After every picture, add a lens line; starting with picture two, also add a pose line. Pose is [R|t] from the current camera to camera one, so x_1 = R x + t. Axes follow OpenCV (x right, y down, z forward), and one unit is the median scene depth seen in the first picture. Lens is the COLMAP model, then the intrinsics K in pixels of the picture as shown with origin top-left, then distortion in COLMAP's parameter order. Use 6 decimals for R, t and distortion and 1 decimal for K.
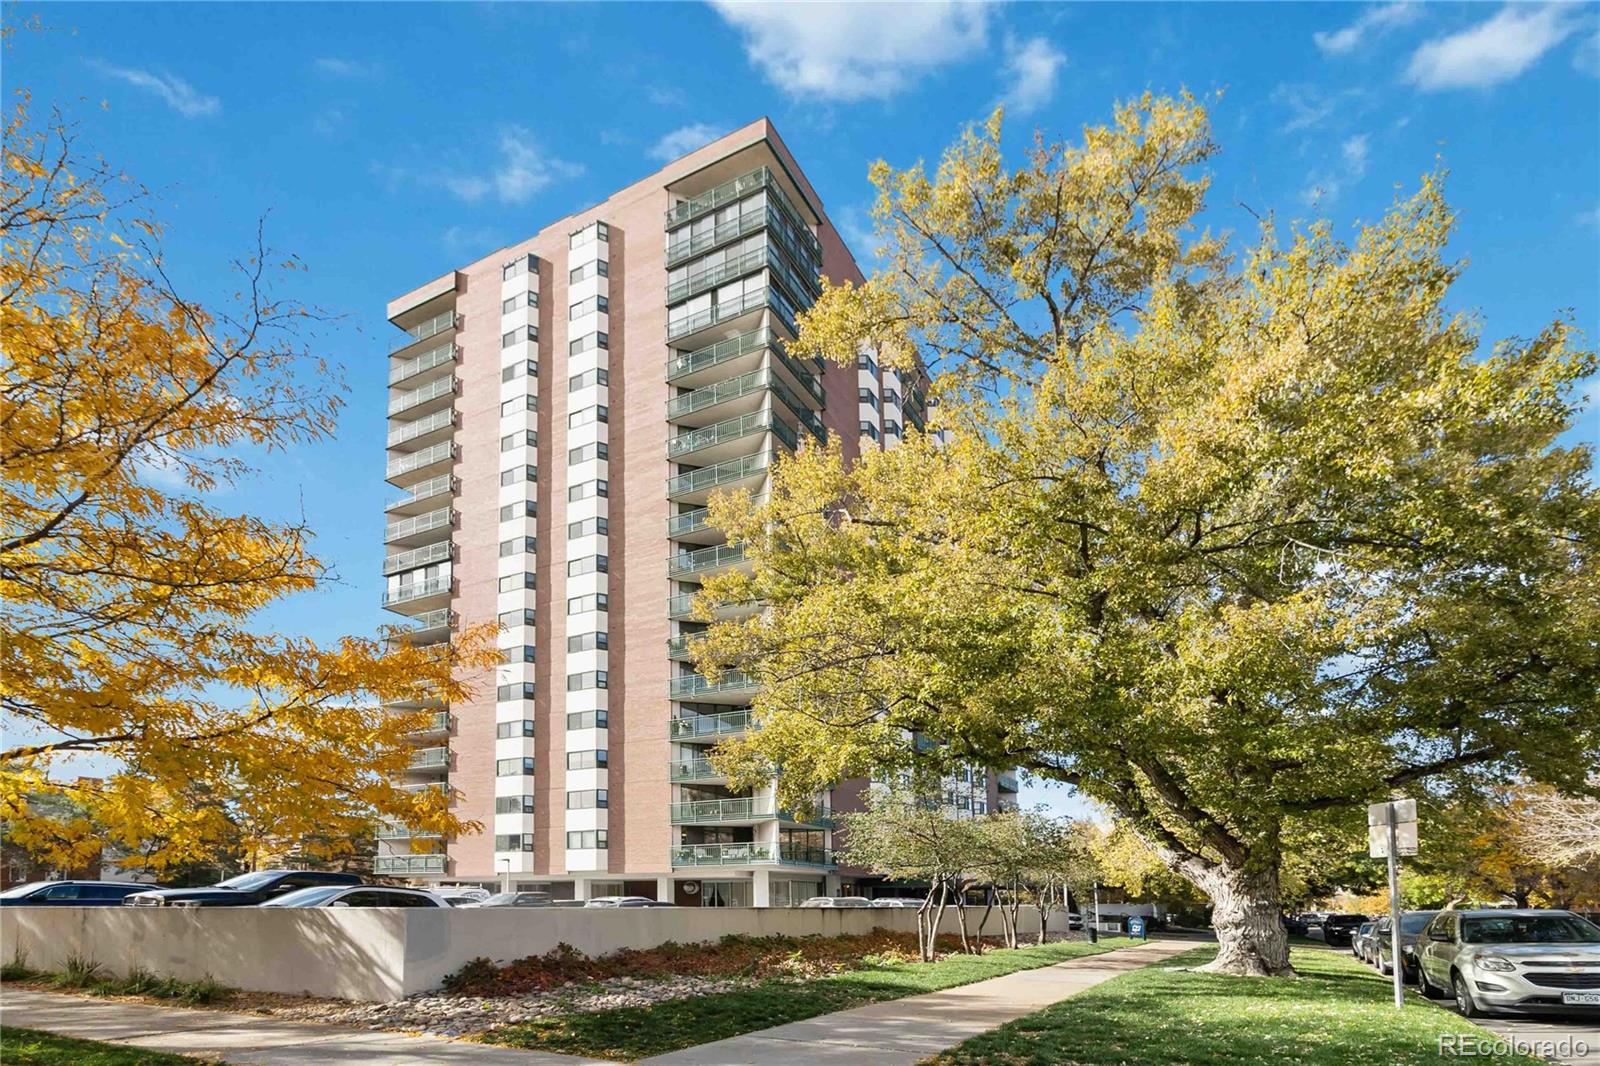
lens RADIAL K [[635.2, 0, 795.7], [0, 635.2, 539.4], [0, 0, 1]] dist [0.000415, 0.003007]
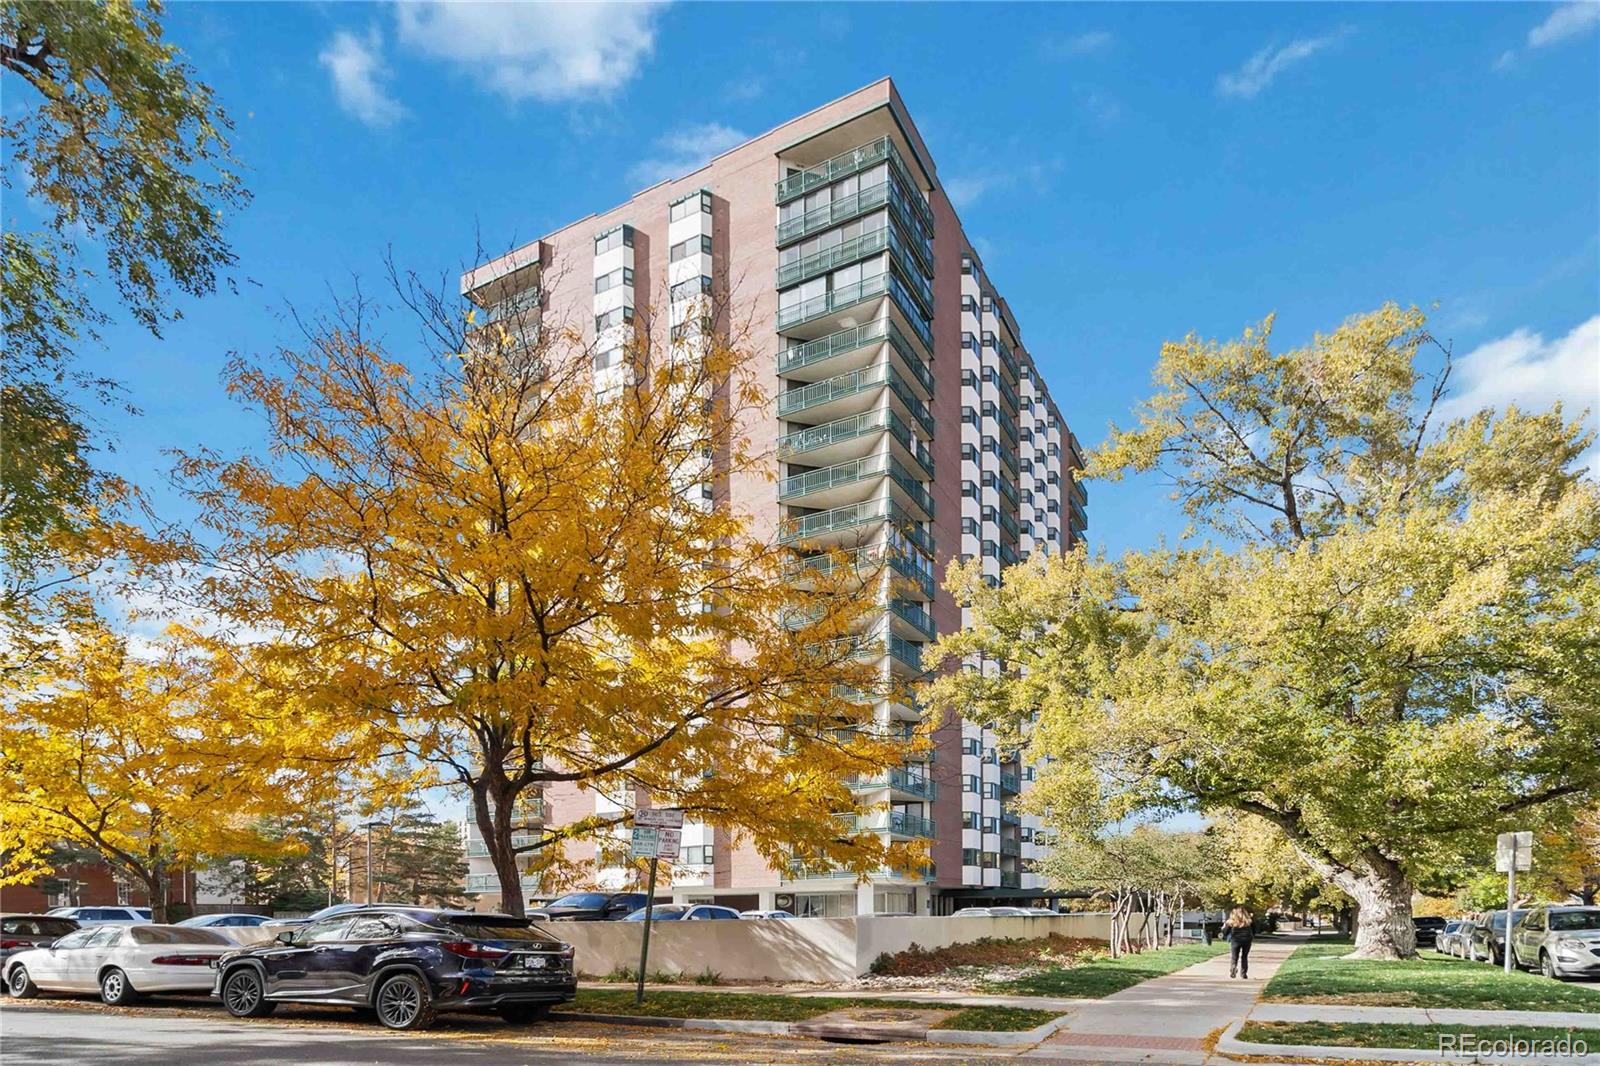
lens RADIAL K [[832.3, 0, 789.5], [0, 832.3, 525.7], [0, 0, 1]] dist [0.000051, 0.000743]
pose [[0.997964, 0.013259, 0.062383, -0.255223], [-0.018146, 0.996753, 0.078444, -0.123077], [-0.061140, -0.079416, 0.994965, -0.218514]]
